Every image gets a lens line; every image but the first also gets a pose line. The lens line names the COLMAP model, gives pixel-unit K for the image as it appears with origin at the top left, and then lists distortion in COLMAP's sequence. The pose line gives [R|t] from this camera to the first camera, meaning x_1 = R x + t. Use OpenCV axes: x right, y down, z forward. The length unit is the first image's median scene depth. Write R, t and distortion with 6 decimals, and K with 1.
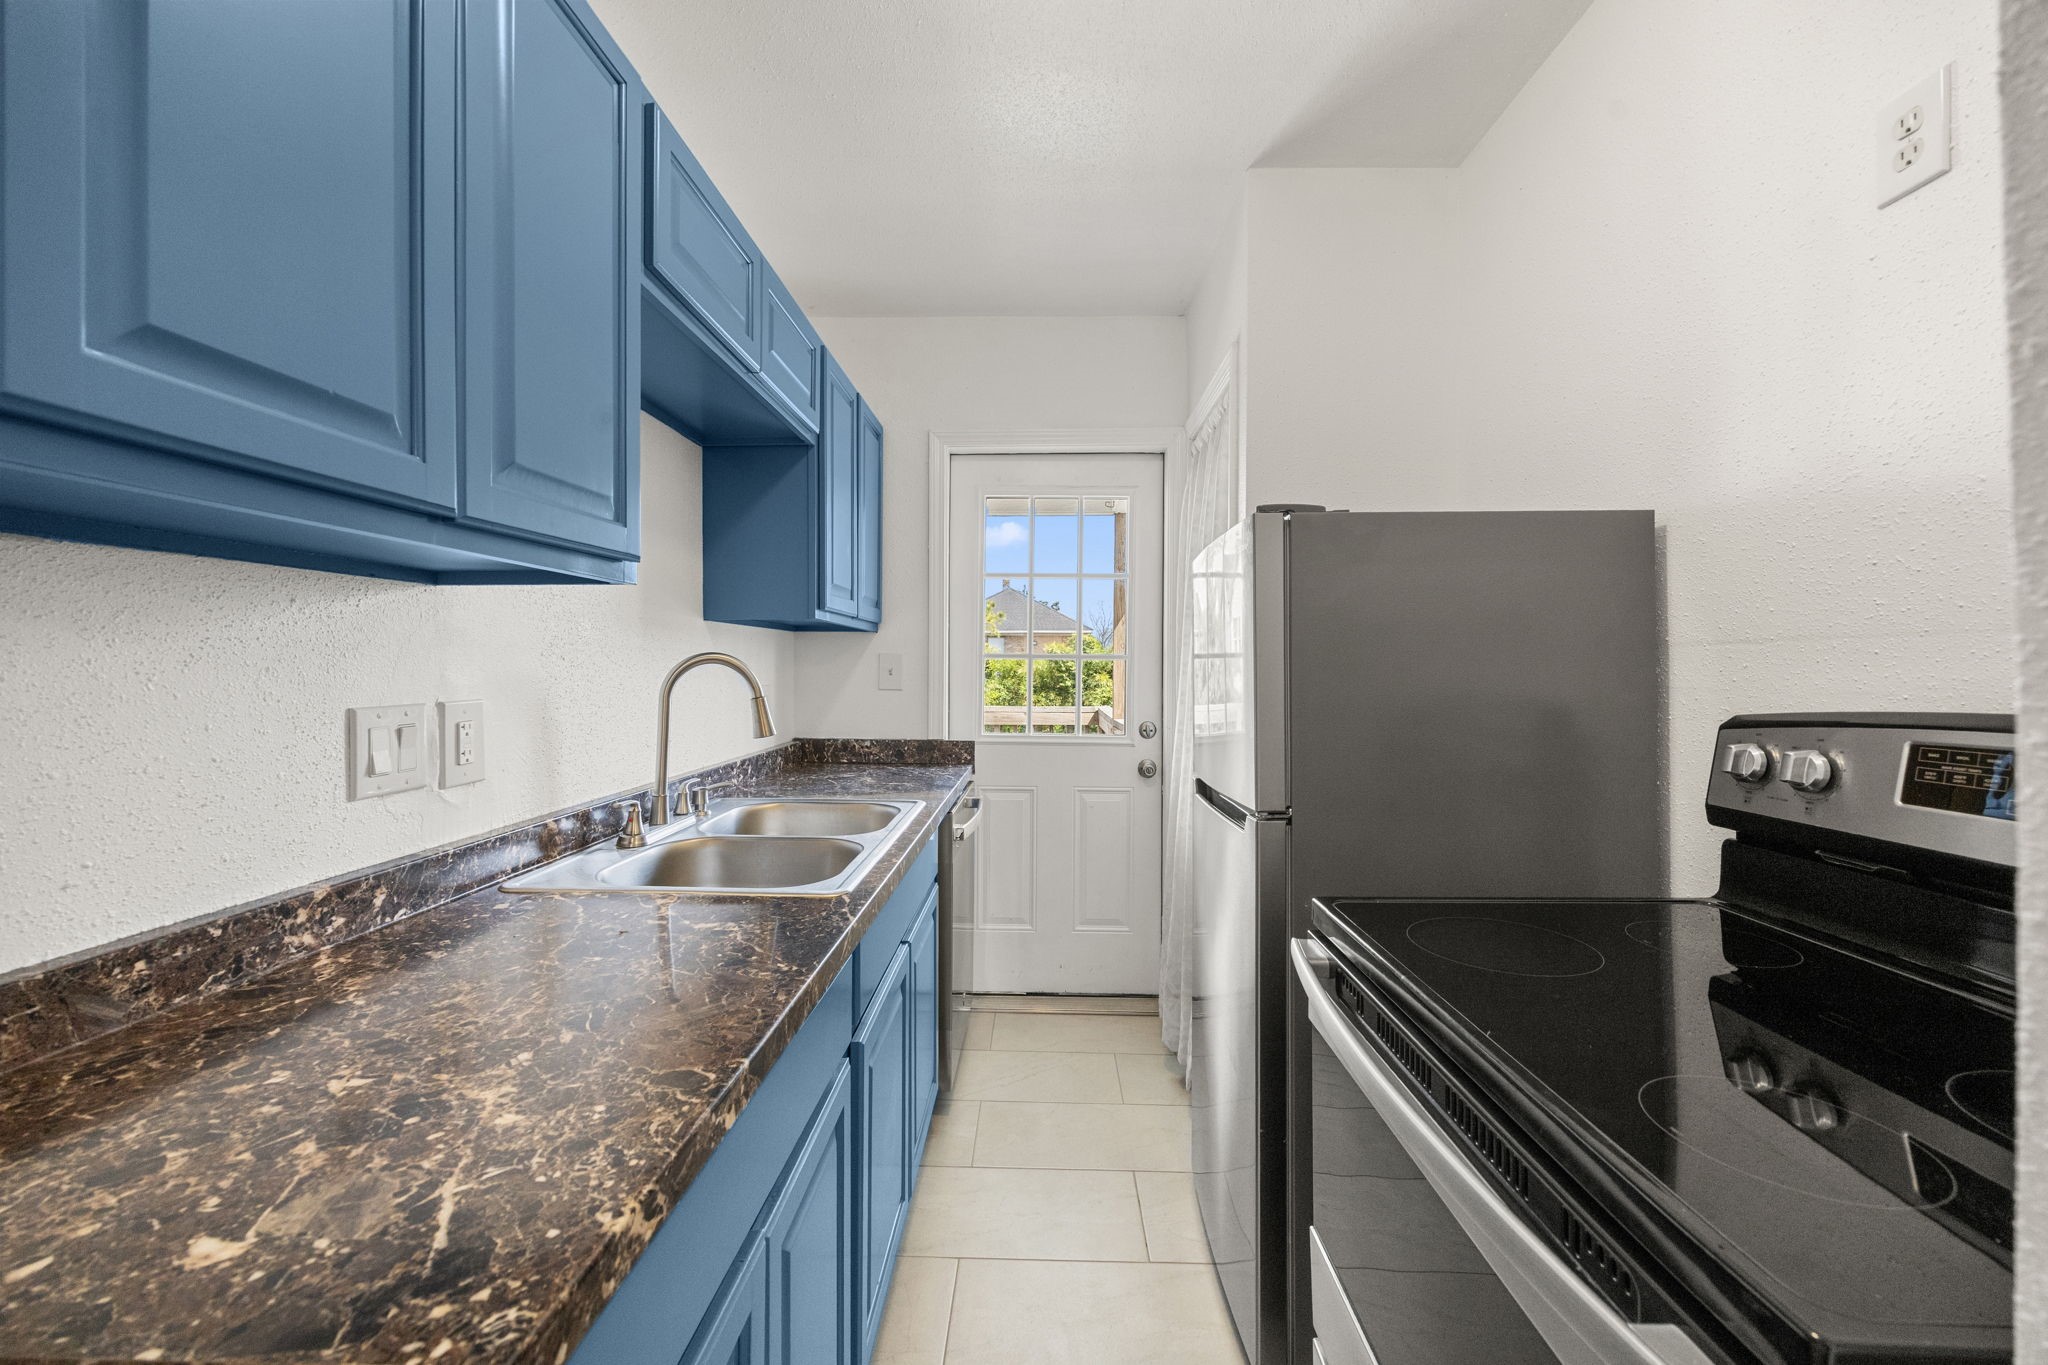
lens RADIAL K [[790.2, 0, 1026.3], [0, 790.2, 671.5], [0, 0, 1]] dist [0.000646, -0.000027]
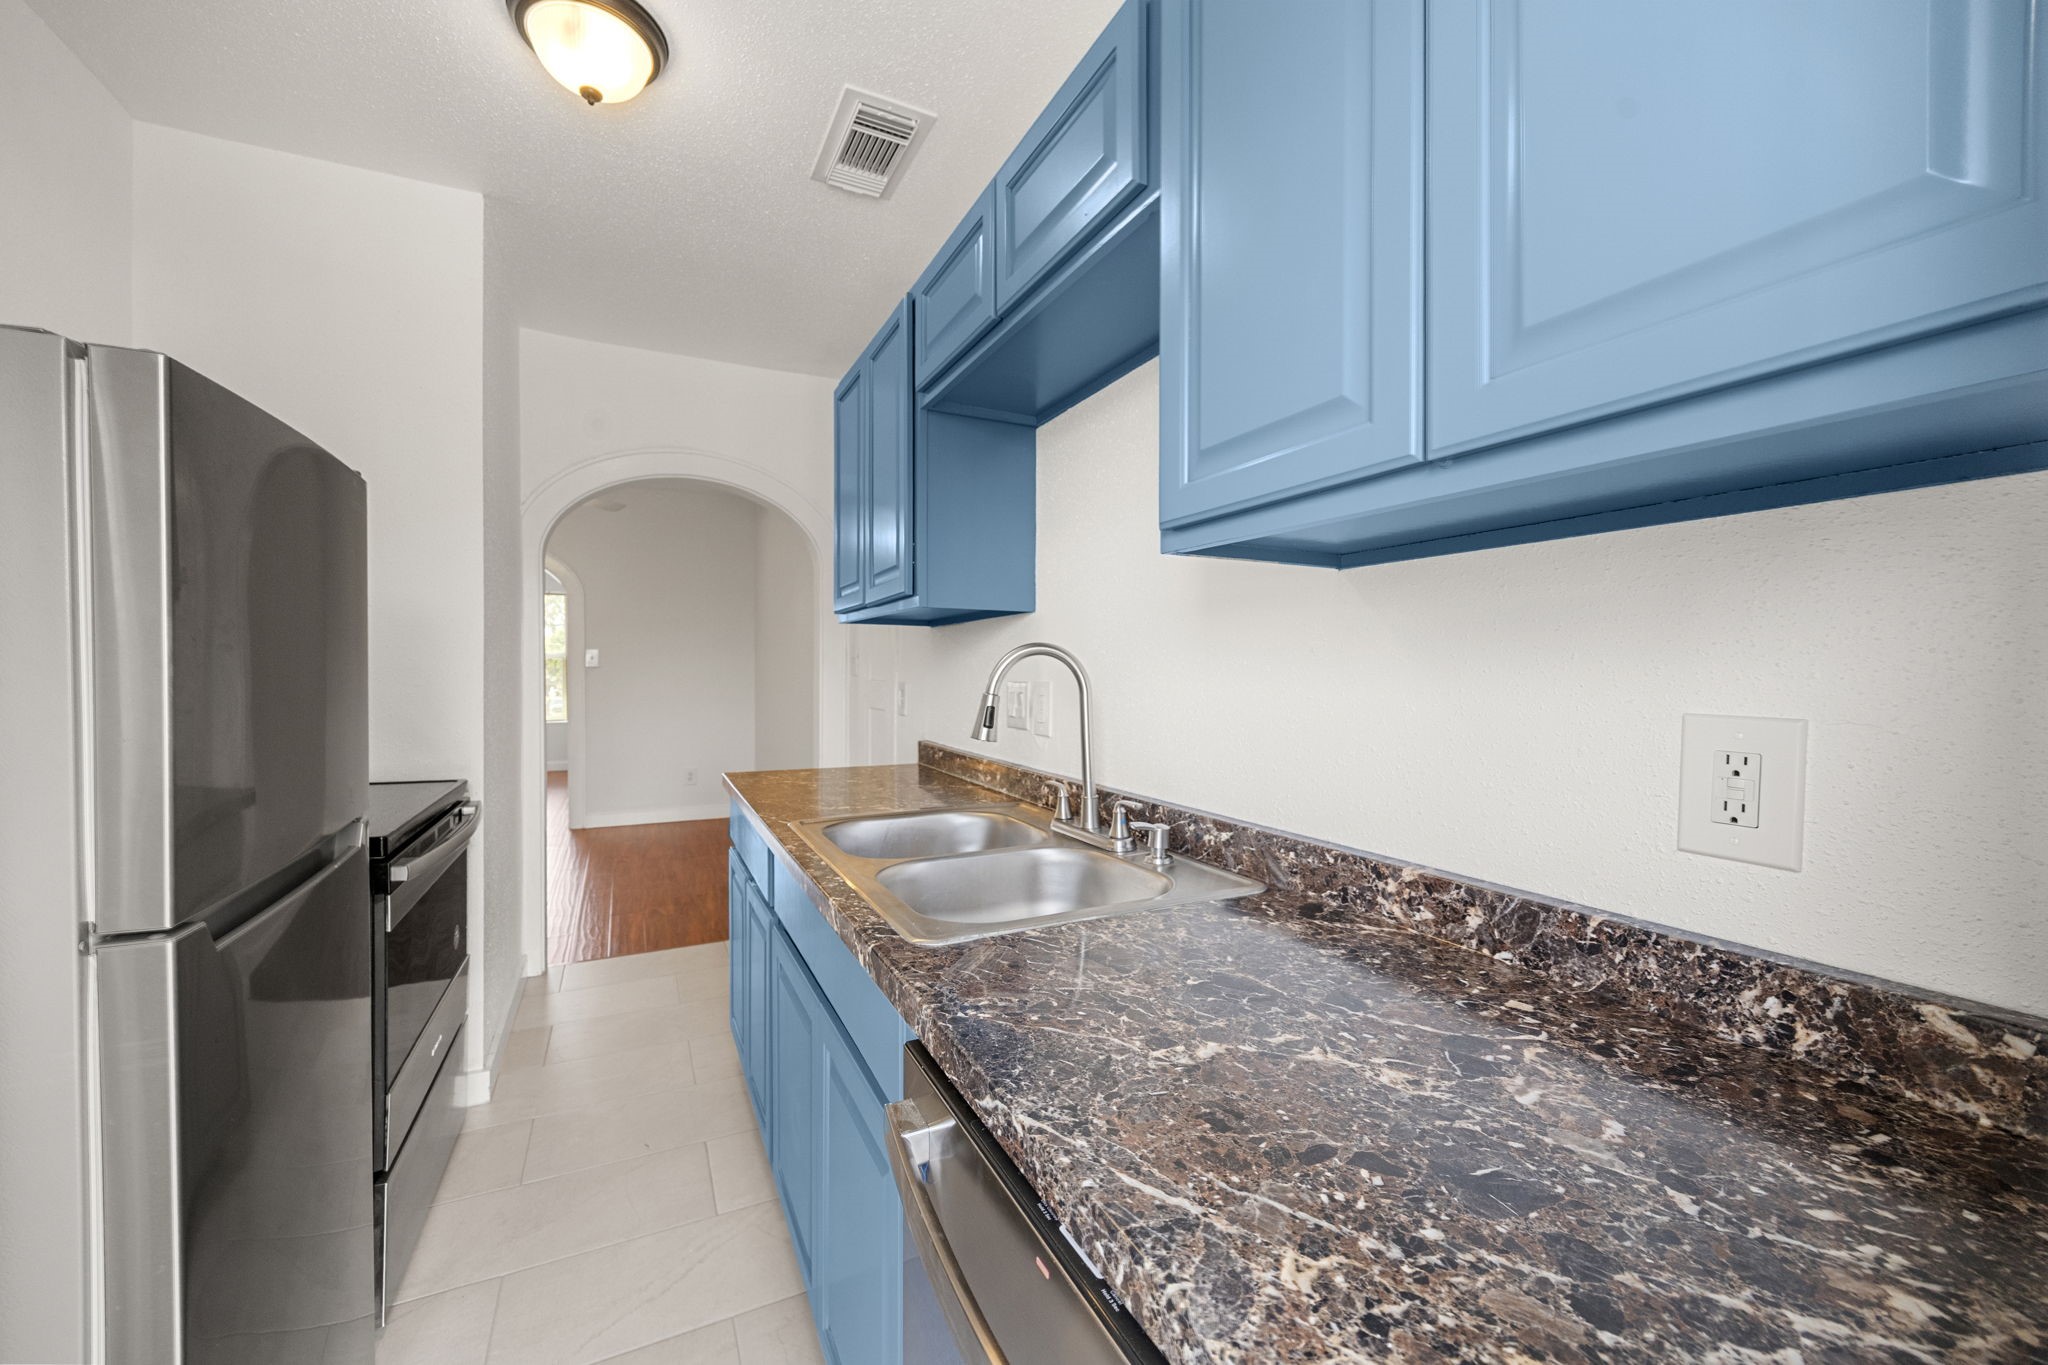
lens RADIAL K [[790.2, 0, 1072.4], [0, 790.2, 678.4], [0, 0, 1]] dist [0.000646, -0.000027]
pose [[-0.857842, -0.020855, -0.513491, 0.026243], [-0.026900, 0.999629, 0.004342, 0.030875], [0.513209, 0.017538, -0.858084, 1.736257]]
